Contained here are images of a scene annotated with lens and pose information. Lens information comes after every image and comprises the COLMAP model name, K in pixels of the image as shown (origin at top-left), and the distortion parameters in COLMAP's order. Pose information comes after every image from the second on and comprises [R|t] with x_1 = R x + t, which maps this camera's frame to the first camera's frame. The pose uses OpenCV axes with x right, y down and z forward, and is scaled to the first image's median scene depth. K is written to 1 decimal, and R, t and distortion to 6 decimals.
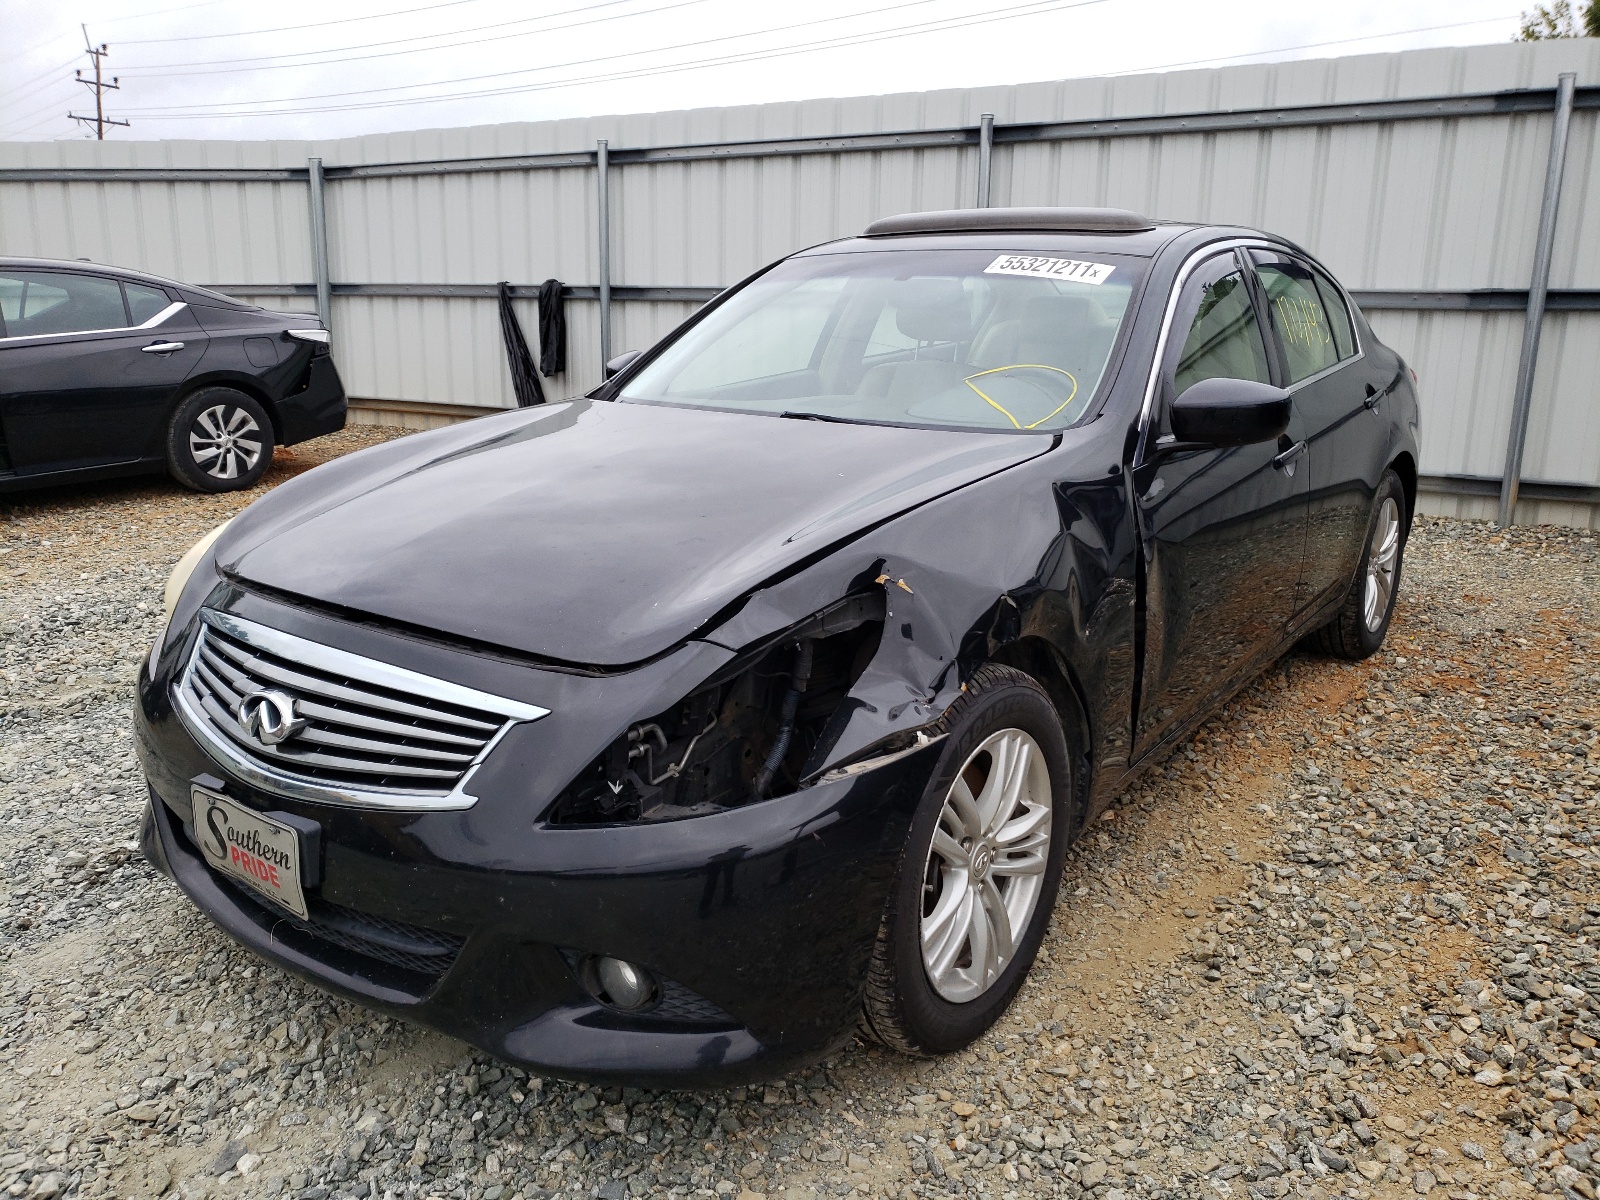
lens RADIAL K [[1325.1, 0, 812.7], [0, 1325.1, 603.5], [0, 0, 1]] dist [-0.043785, 0.083763]
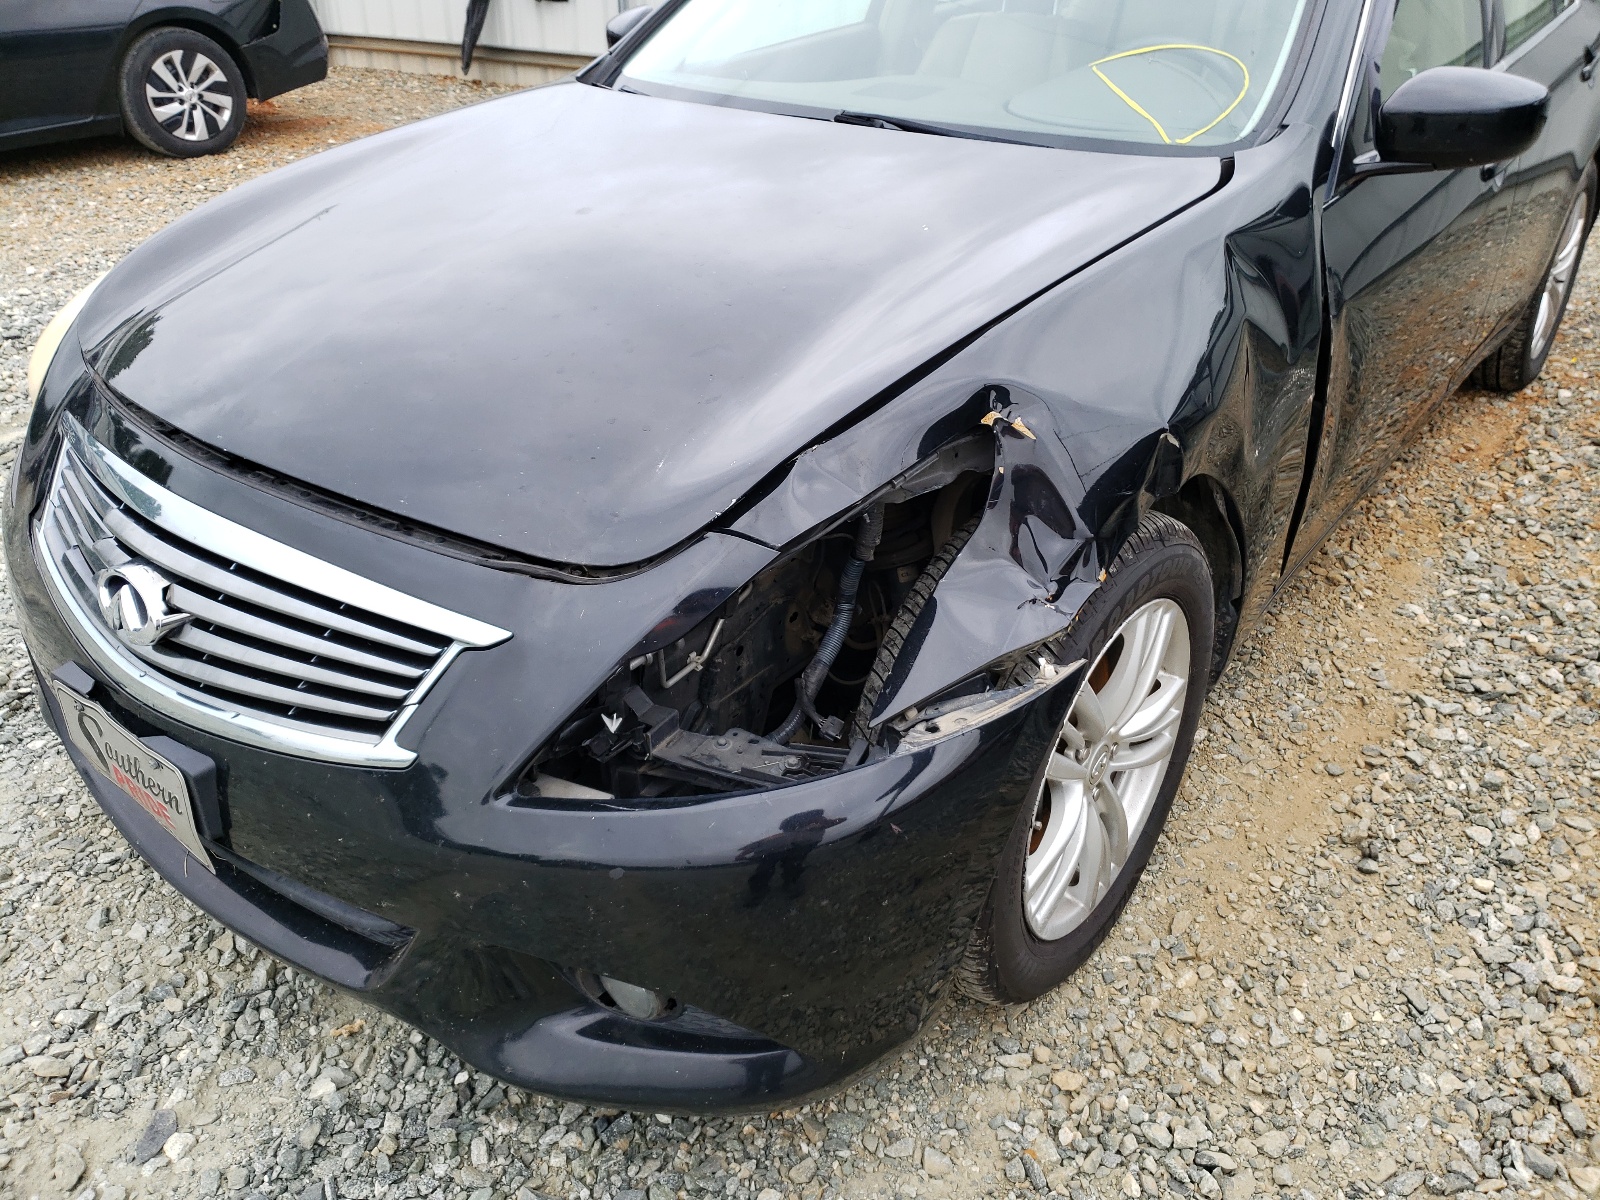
lens RADIAL K [[1325.1, 0, 812.7], [0, 1325.1, 603.5], [0, 0, 1]] dist [-0.043785, 0.083763]
pose [[0.999602, 0.007927, -0.027090, -0.018507], [-0.000576, 0.965282, 0.261208, -0.094485], [0.028220, -0.261089, 0.964902, 0.281721]]
